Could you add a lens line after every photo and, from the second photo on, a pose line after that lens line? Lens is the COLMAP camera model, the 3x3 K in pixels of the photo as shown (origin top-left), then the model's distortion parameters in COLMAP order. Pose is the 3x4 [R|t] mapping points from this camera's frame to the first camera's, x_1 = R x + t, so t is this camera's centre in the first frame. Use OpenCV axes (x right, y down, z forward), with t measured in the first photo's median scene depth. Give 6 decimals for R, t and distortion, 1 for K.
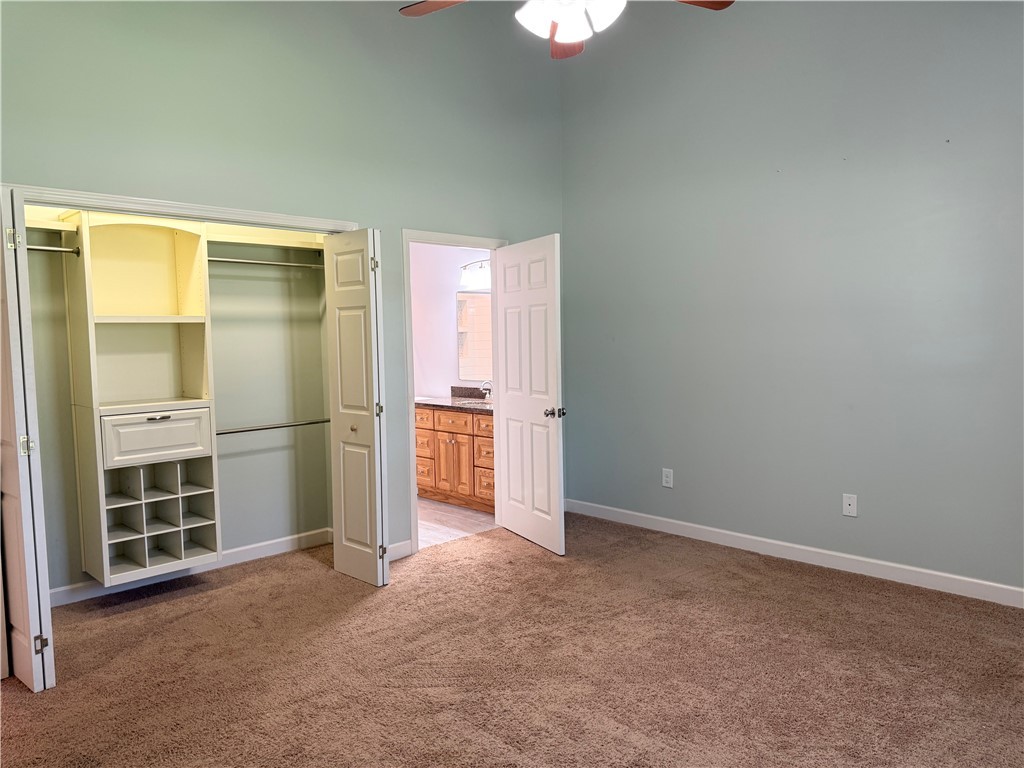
lens RADIAL K [[723.0, 0, 508.8], [0, 723.0, 382.9], [0, 0, 1]] dist [0.048154, -0.026674]
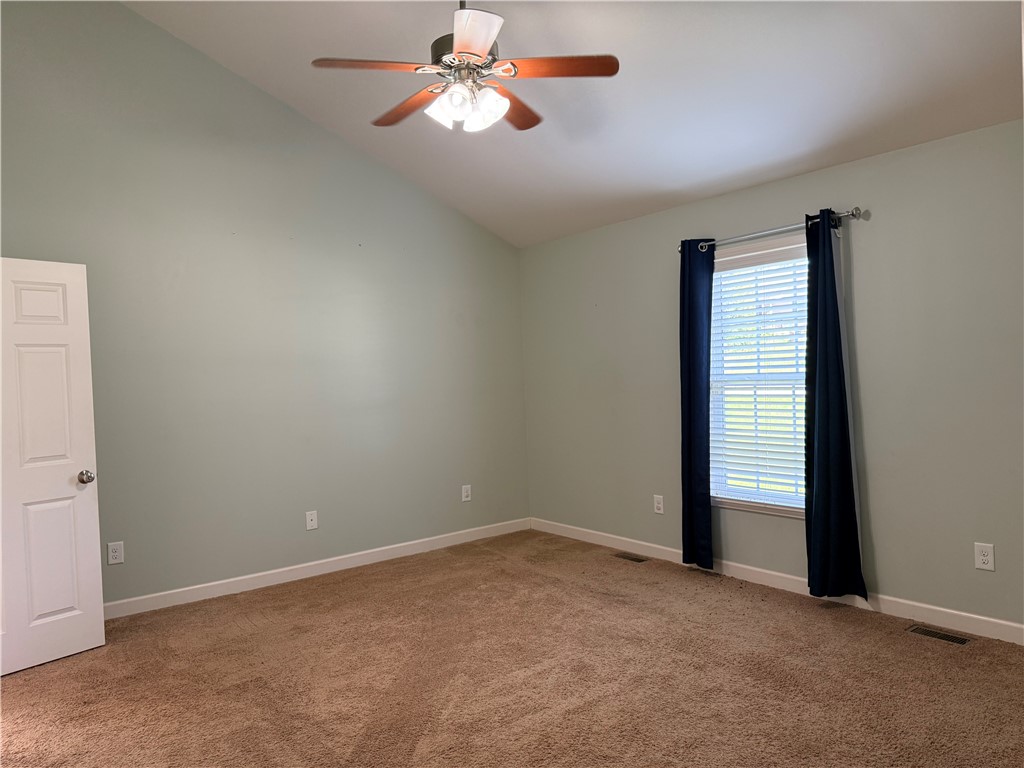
lens RADIAL K [[723.0, 0, 508.8], [0, 723.0, 382.9], [0, 0, 1]] dist [0.048154, -0.026674]
pose [[0.151081, -0.013339, 0.988431, -0.813308], [0.099943, 0.994991, -0.001849, -0.032084], [-0.983456, 0.099066, 0.151657, 0.552402]]
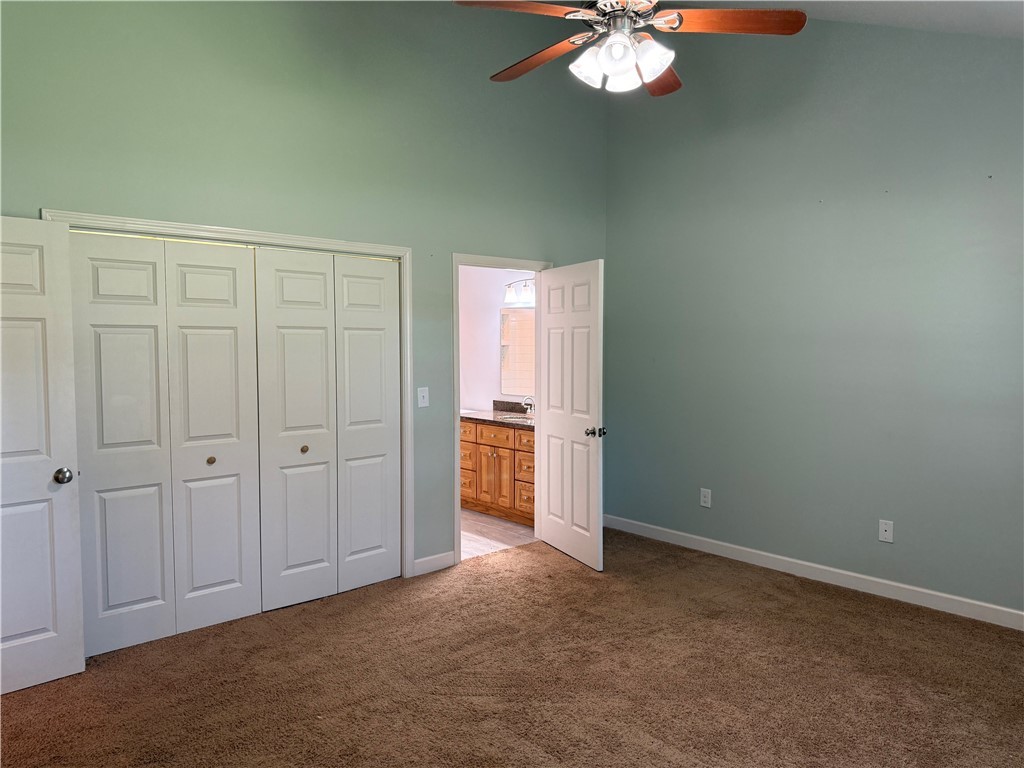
lens RADIAL K [[725.6, 0, 514.8], [0, 725.6, 387.0], [0, 0, 1]] dist [0.046534, -0.022424]
pose [[0.998919, 0.019303, -0.042294, -0.011199], [-0.019320, 0.999813, -0.000001, -0.026909], [0.042286, 0.000819, 0.999105, -0.049062]]
